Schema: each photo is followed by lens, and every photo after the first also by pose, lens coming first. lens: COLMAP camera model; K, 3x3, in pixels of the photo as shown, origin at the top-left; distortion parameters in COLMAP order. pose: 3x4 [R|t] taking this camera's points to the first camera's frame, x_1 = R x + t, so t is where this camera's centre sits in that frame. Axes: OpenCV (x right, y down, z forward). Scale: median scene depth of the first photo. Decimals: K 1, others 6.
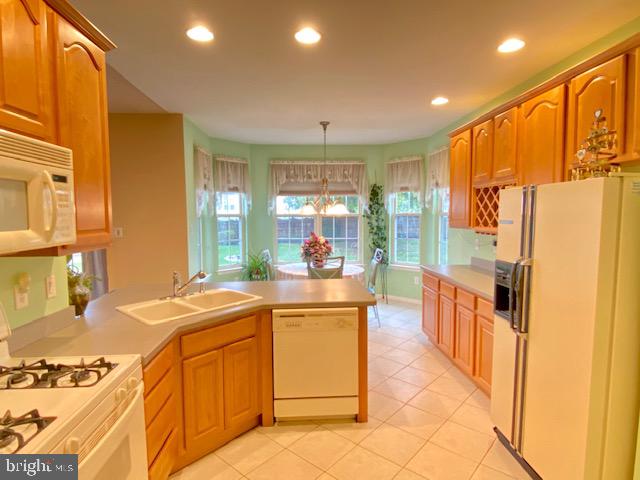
lens RADIAL K [[368.9, 0, 320.0], [0, 368.9, 240.0], [0, 0, 1]] dist [0.030462, -0.021939]
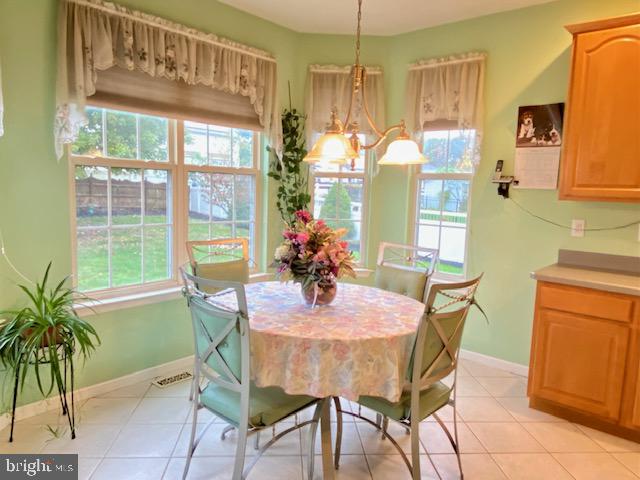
lens RADIAL K [[470.4, 0, 317.5], [0, 470.4, 241.1], [0, 0, 1]] dist [0.074701, -0.091325]
pose [[0.697659, -0.053408, 0.714437, -0.289013], [0.012610, 0.997978, 0.062290, -0.016222], [-0.716319, -0.034449, 0.696922, 0.538290]]
